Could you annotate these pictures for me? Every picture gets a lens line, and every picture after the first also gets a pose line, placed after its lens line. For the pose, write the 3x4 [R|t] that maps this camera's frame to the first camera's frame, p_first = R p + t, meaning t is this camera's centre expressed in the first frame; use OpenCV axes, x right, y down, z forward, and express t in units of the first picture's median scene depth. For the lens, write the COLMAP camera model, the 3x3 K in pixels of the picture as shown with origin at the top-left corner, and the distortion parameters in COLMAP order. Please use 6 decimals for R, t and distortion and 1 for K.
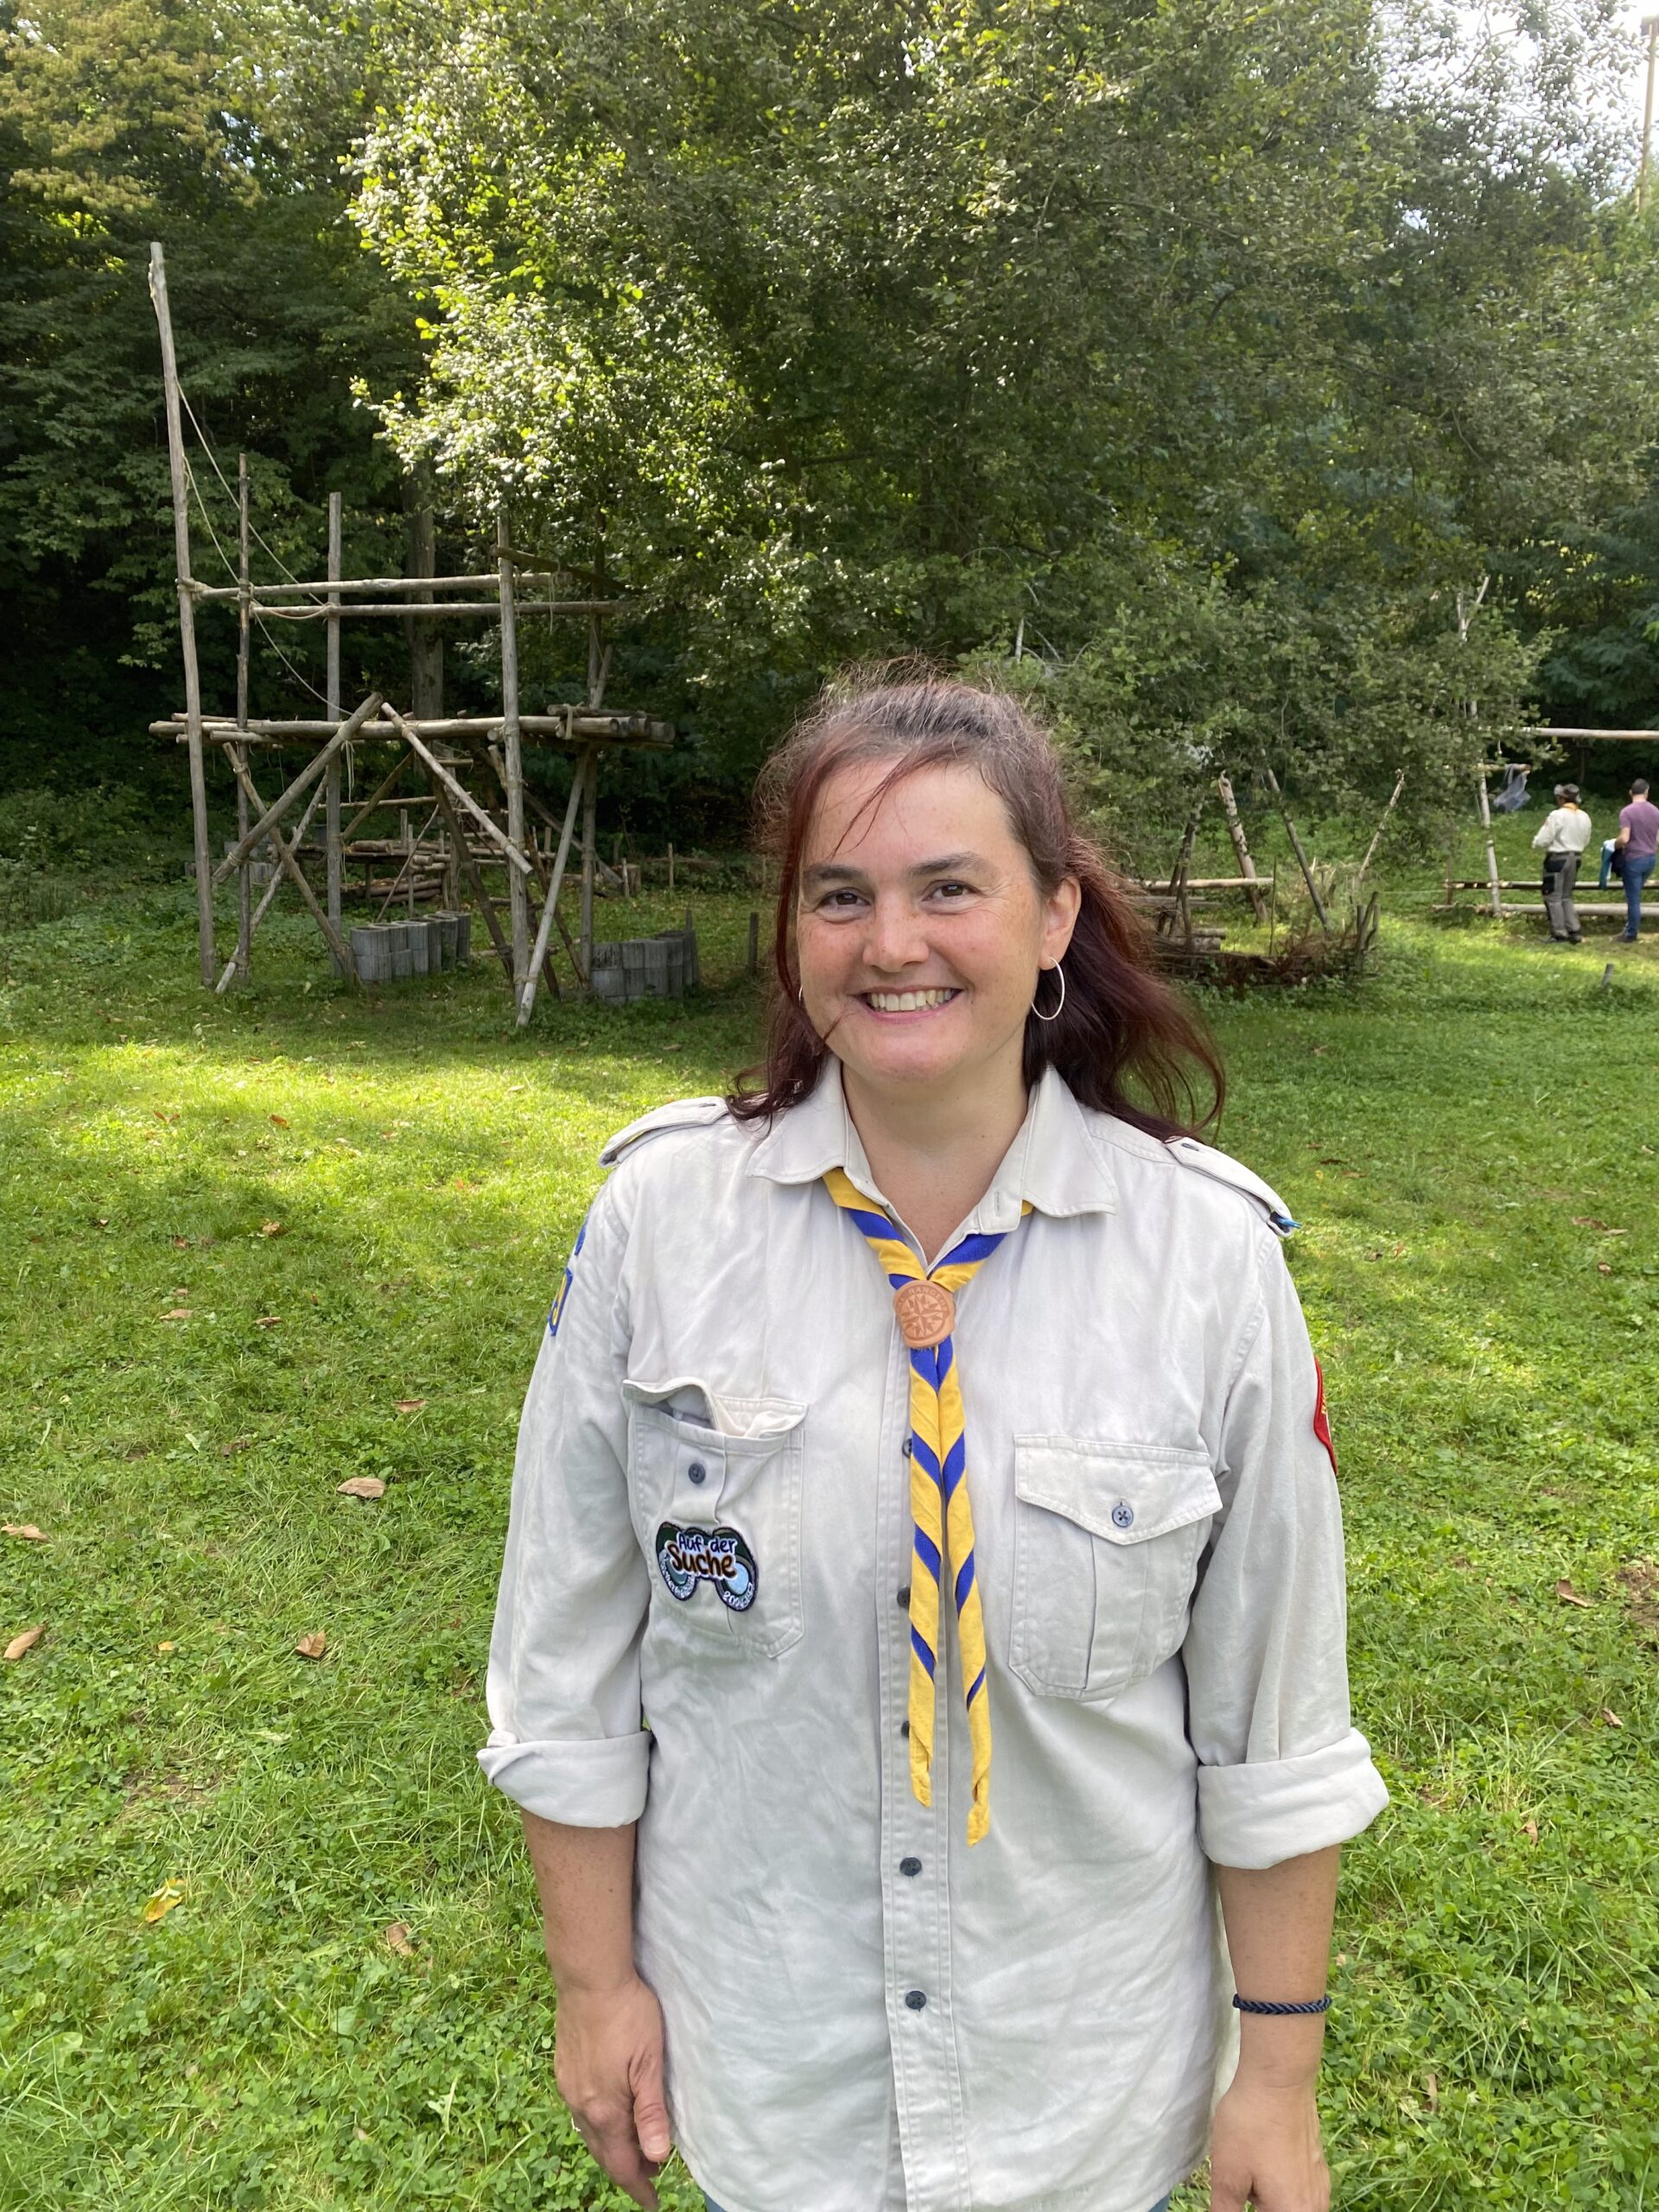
lens RADIAL K [[1642.0, 0, 829.5], [0, 1642.0, 1106.0], [0, 0, 1]] dist [0.006378, -0.000872]
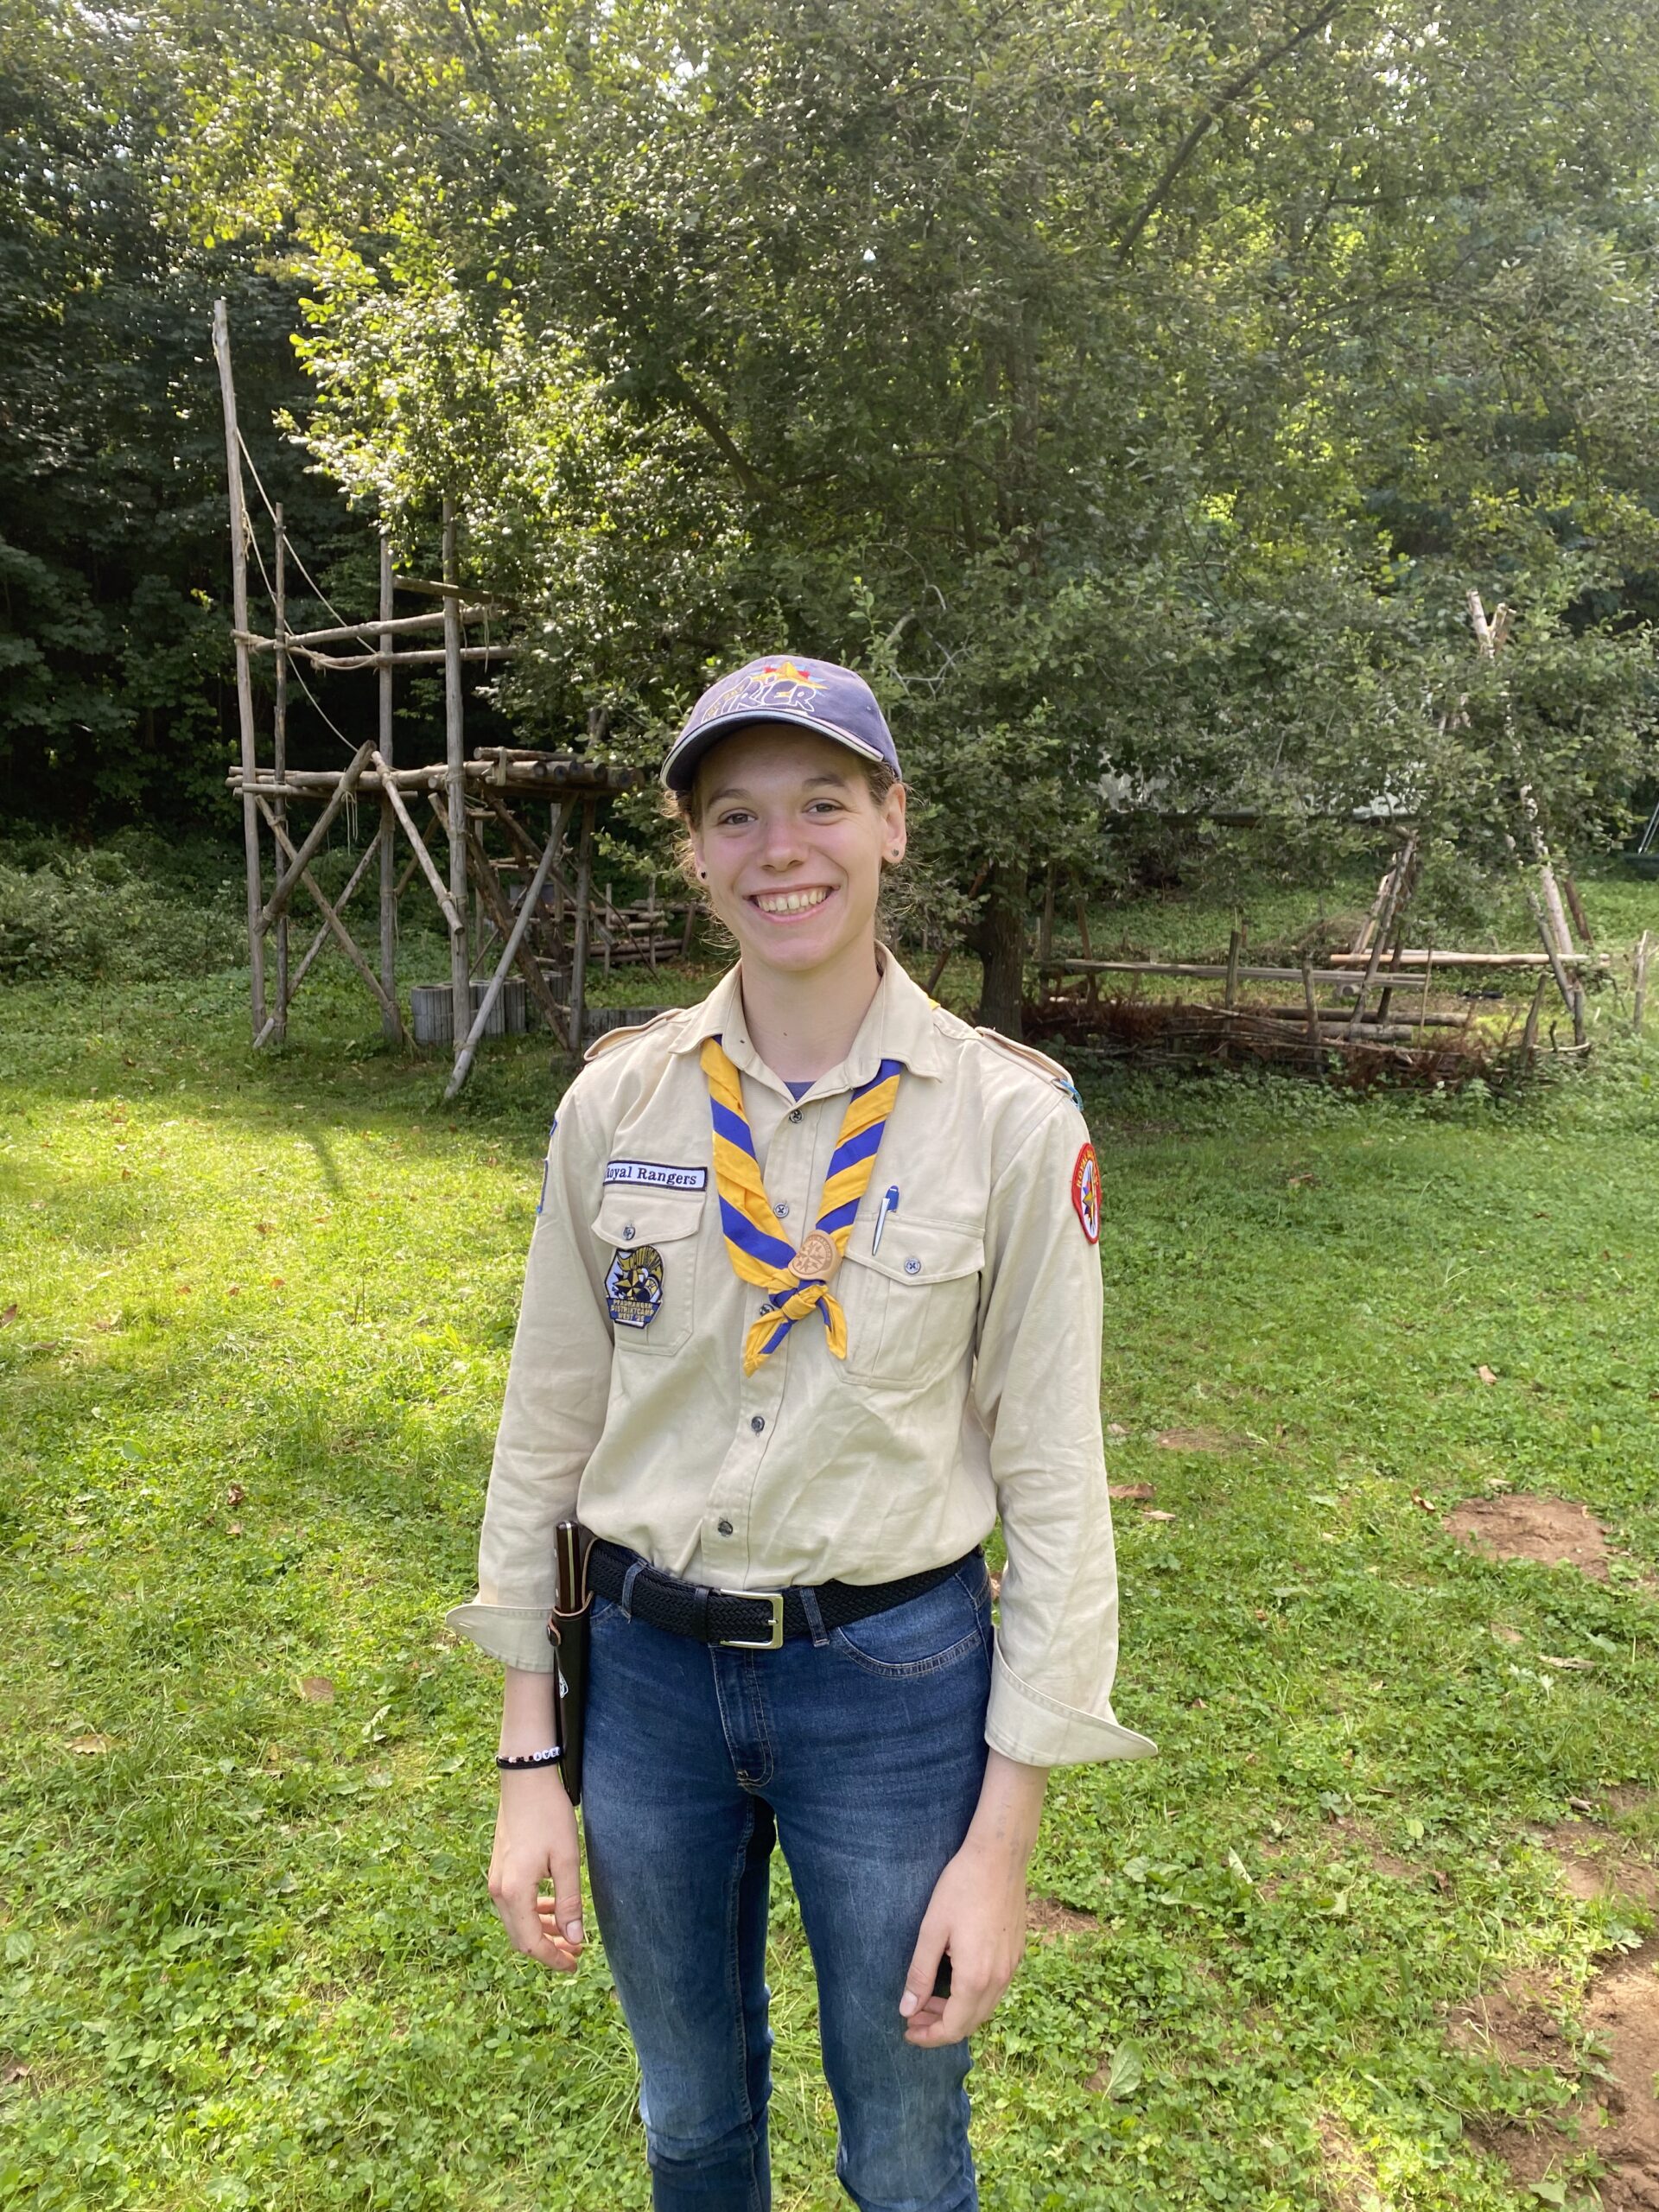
lens RADIAL K [[1642.0, 0, 829.5], [0, 1642.0, 1106.0], [0, 0, 1]] dist [0.006378, -0.000872]
pose [[0.951713, 0.047995, -0.303214, 0.270803], [-0.059450, 0.997820, -0.028657, -0.028462], [0.301178, 0.045300, 0.952491, 0.179755]]
